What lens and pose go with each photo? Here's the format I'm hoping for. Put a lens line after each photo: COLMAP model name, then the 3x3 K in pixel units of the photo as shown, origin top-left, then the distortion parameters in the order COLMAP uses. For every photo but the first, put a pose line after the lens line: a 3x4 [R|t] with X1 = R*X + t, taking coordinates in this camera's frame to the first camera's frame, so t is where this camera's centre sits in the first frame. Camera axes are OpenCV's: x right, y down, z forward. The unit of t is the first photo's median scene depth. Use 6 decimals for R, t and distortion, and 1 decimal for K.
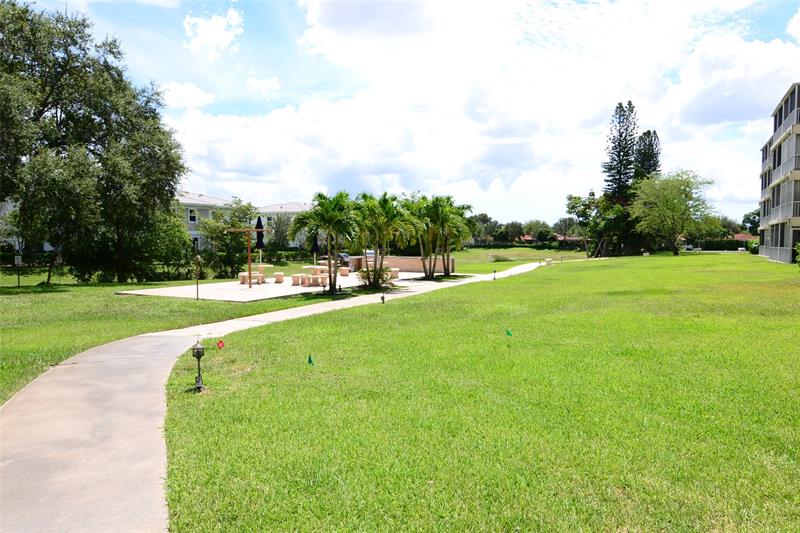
lens RADIAL K [[576.3, 0, 405.0], [0, 576.3, 263.8], [0, 0, 1]] dist [0.003619, 0.000823]
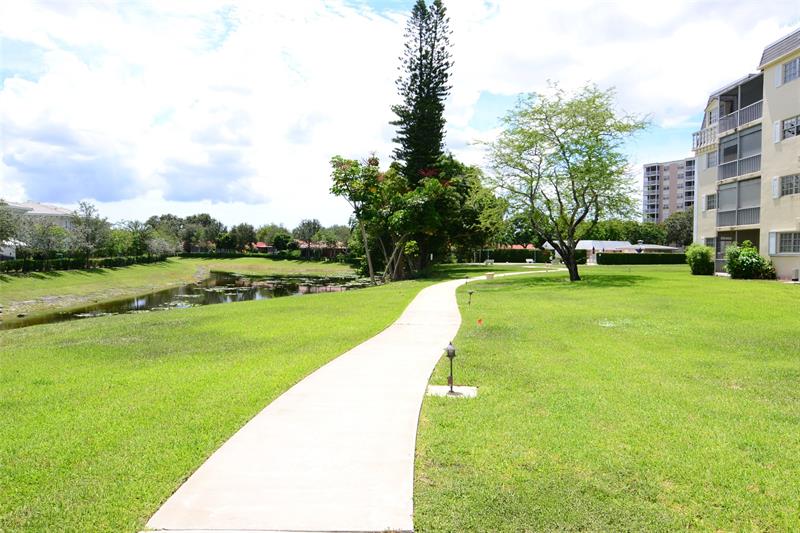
lens RADIAL K [[576.3, 0, 404.4], [0, 576.3, 266.0], [0, 0, 1]] dist [0.003619, 0.000823]
pose [[0.901126, -0.003624, 0.433542, 0.051297], [0.008518, 0.999920, -0.009345, -0.008104], [-0.433473, 0.012113, 0.901085, 0.223651]]
